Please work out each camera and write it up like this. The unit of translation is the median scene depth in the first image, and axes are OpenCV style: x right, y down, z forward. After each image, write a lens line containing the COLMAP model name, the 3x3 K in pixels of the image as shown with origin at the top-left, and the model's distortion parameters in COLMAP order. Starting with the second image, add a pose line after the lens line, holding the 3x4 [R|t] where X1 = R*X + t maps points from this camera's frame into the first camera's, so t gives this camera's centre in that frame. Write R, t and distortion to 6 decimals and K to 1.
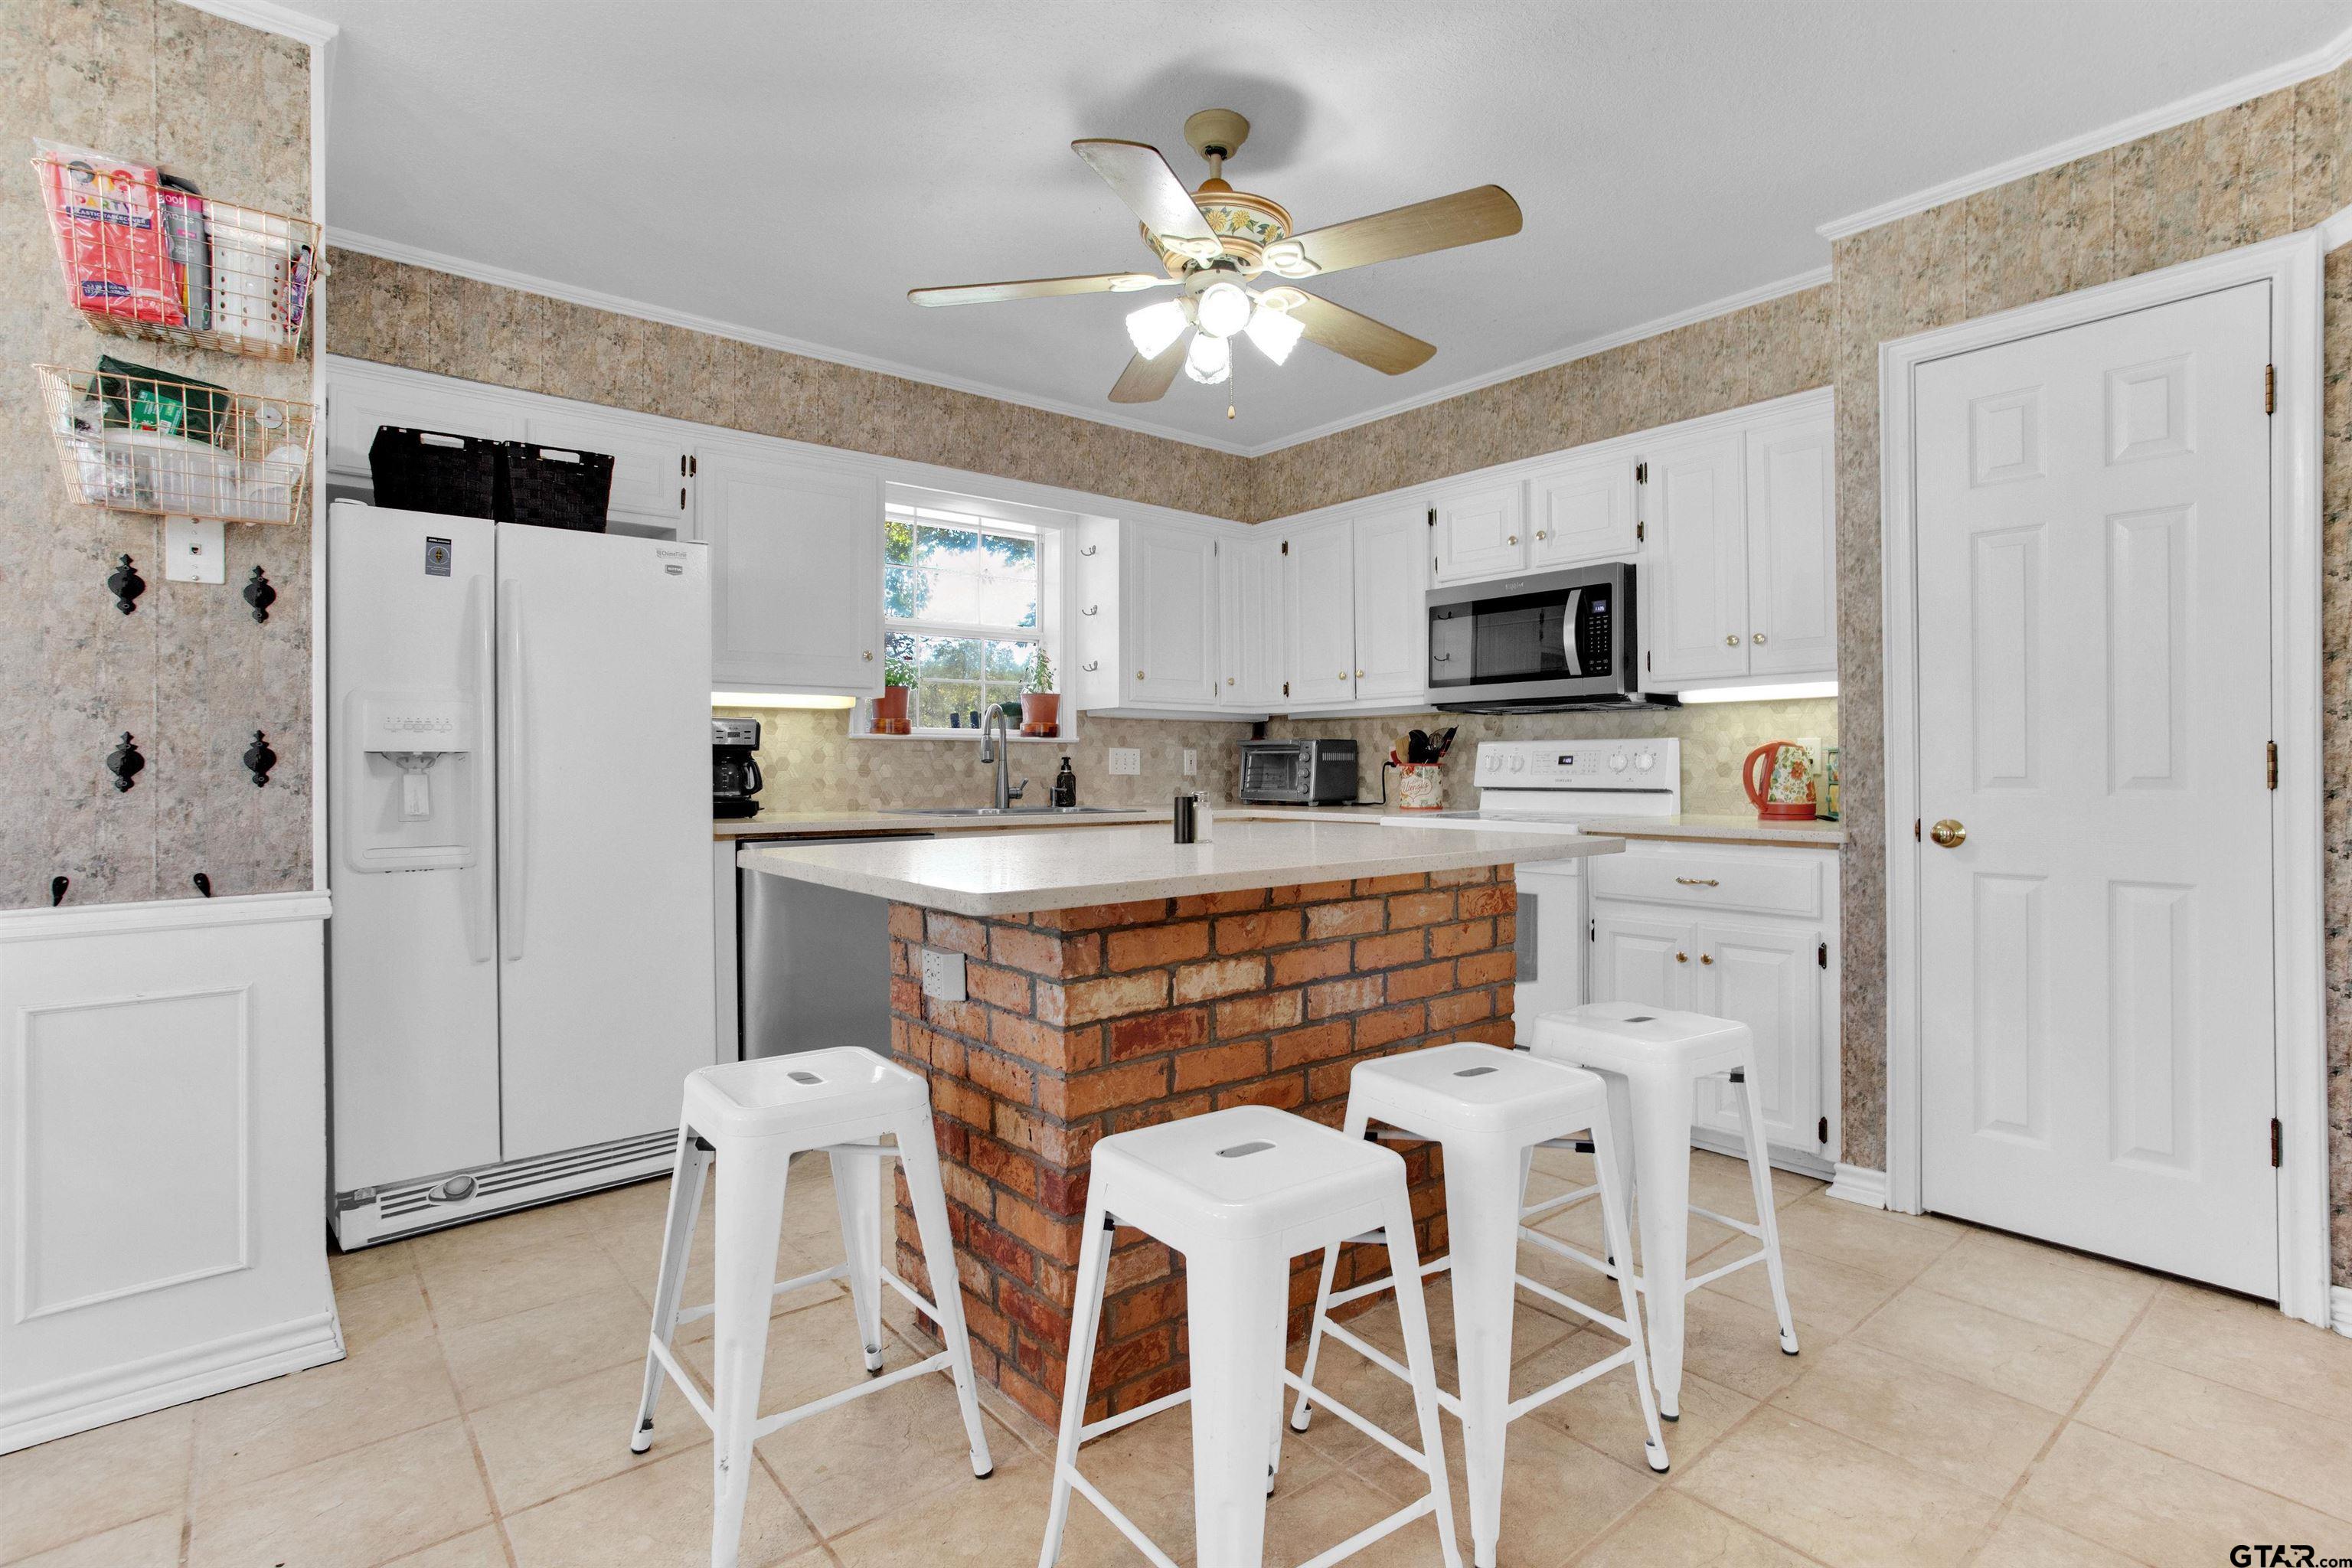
lens RADIAL K [[1134.1, 0, 1174.0], [0, 1134.1, 769.6], [0, 0, 1]] dist [-0.064467, 0.035117]
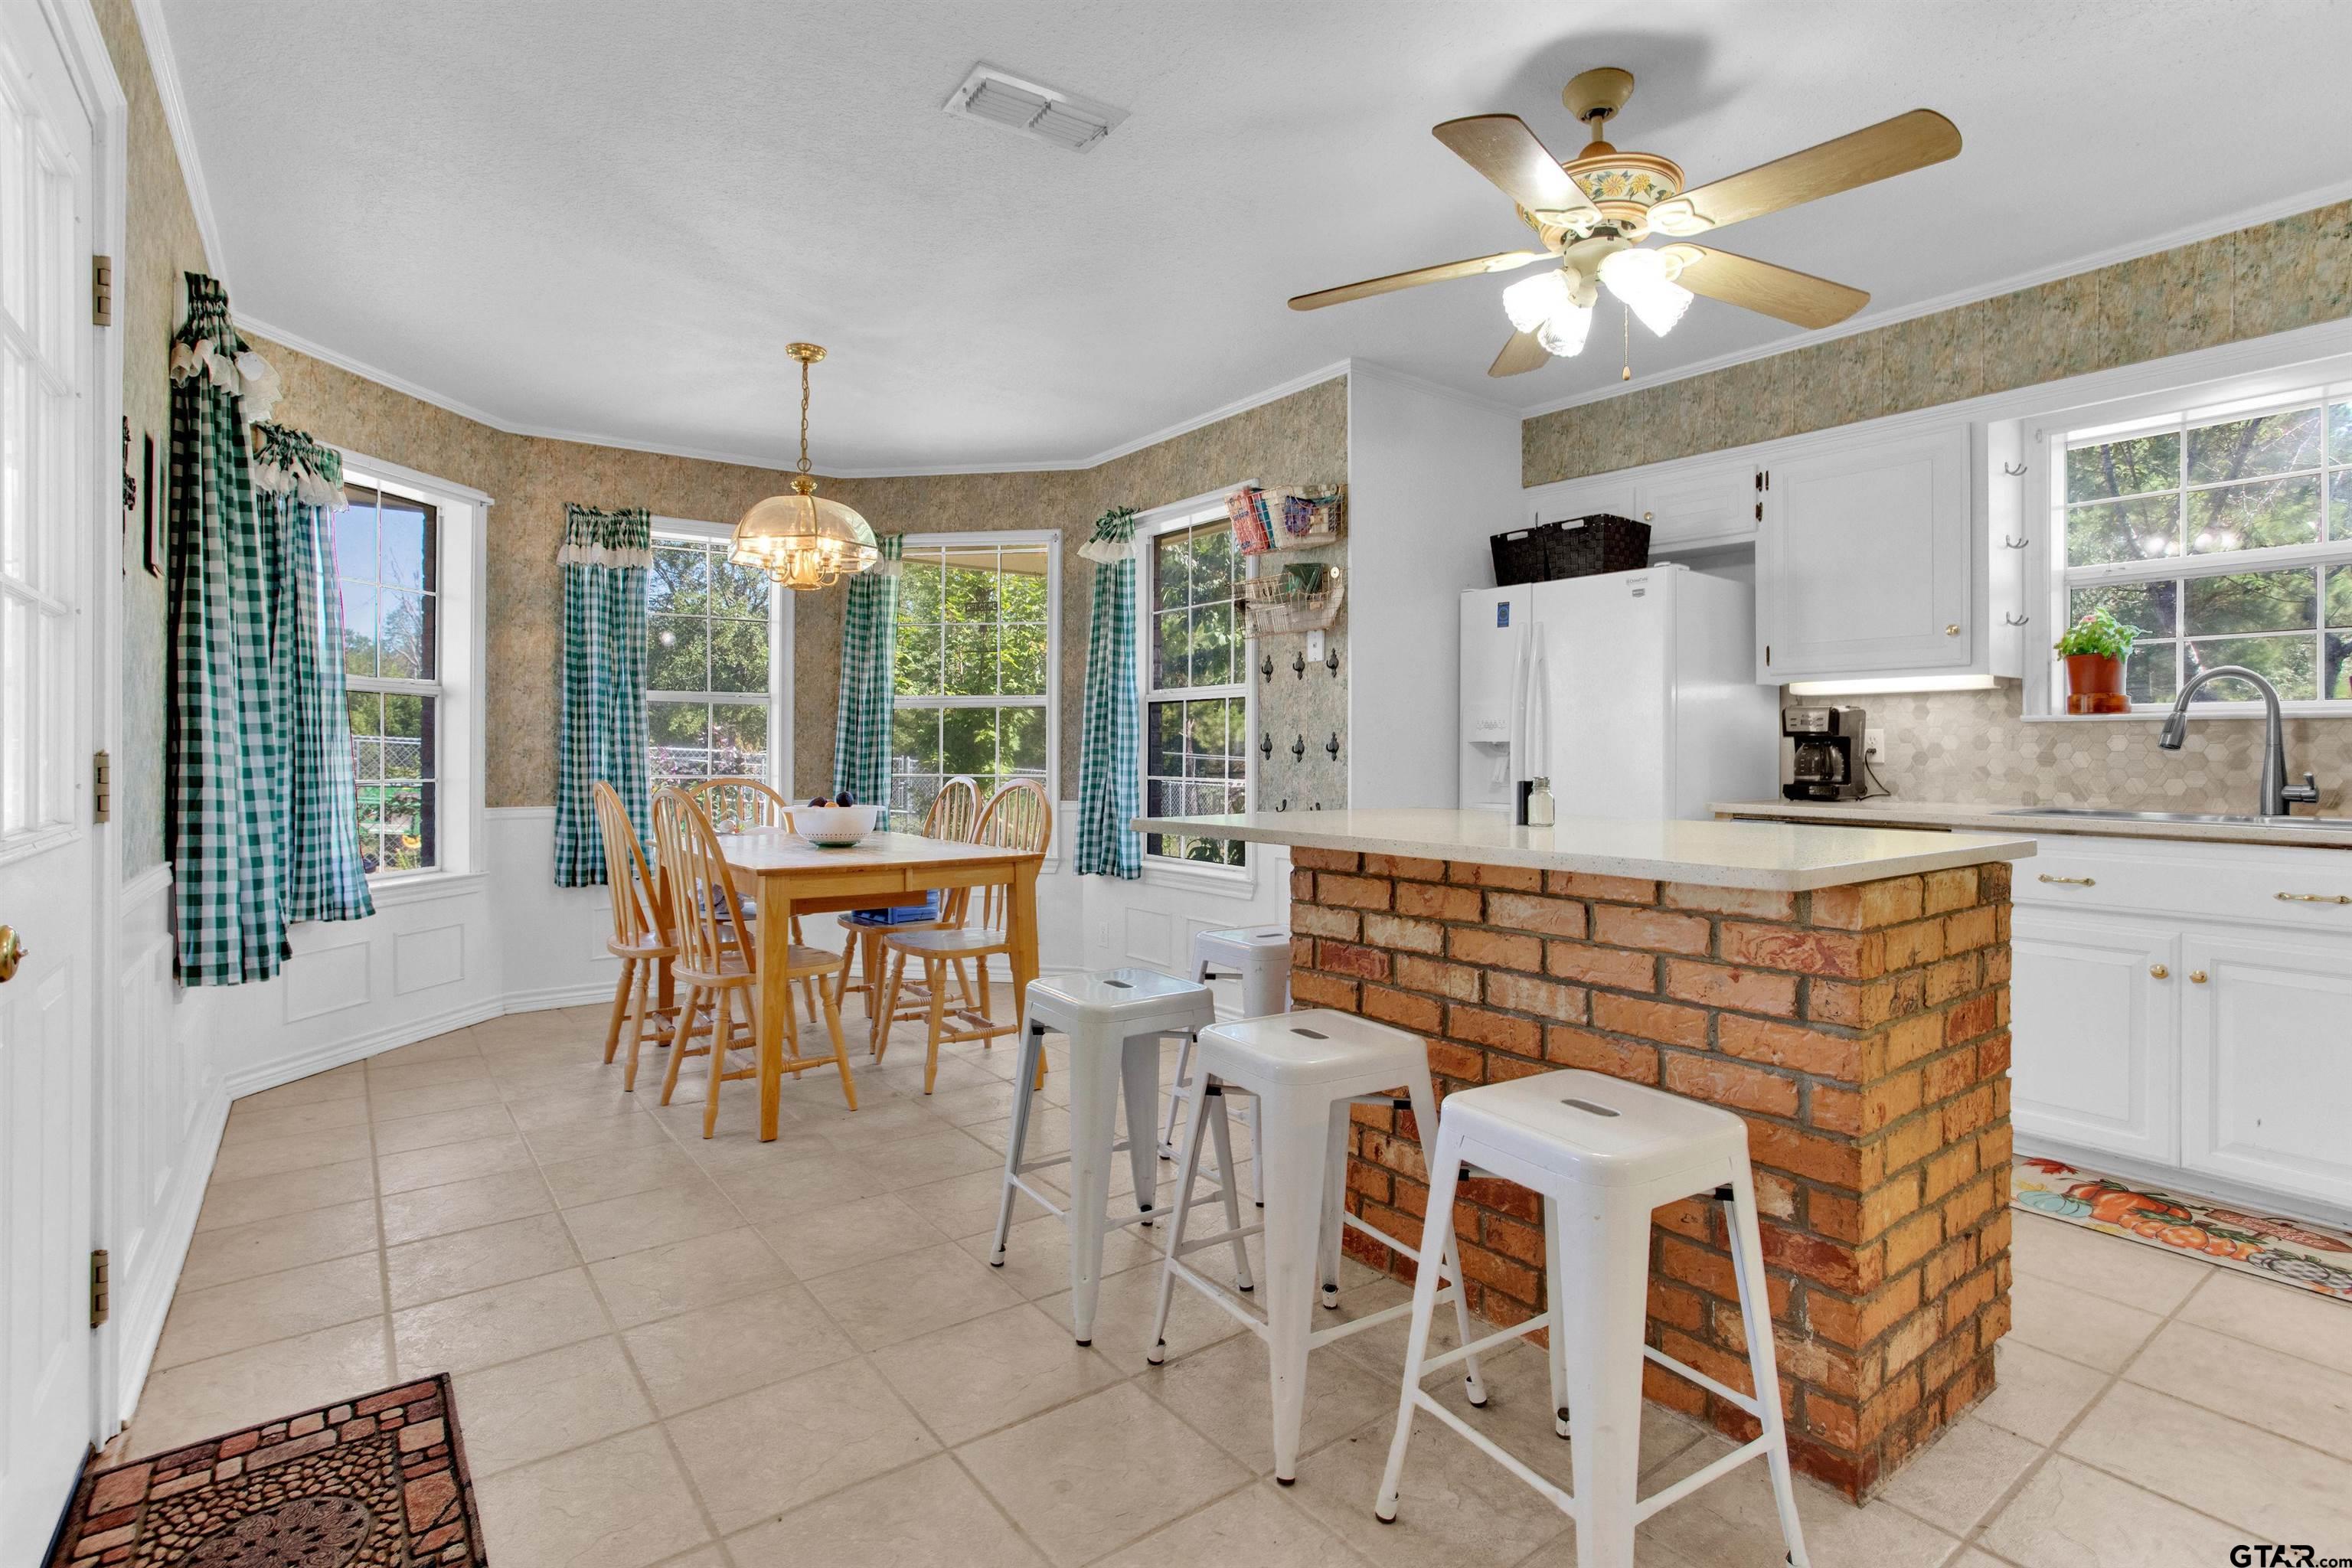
lens RADIAL K [[1134.1, 0, 1174.0], [0, 1134.1, 769.6], [0, 0, 1]] dist [-0.064467, 0.035117]
pose [[-0.041894, 0.017721, -0.998965, 1.026414], [-0.005674, 0.999822, 0.017975, -0.004000], [0.999106, 0.006422, -0.041786, 0.685925]]
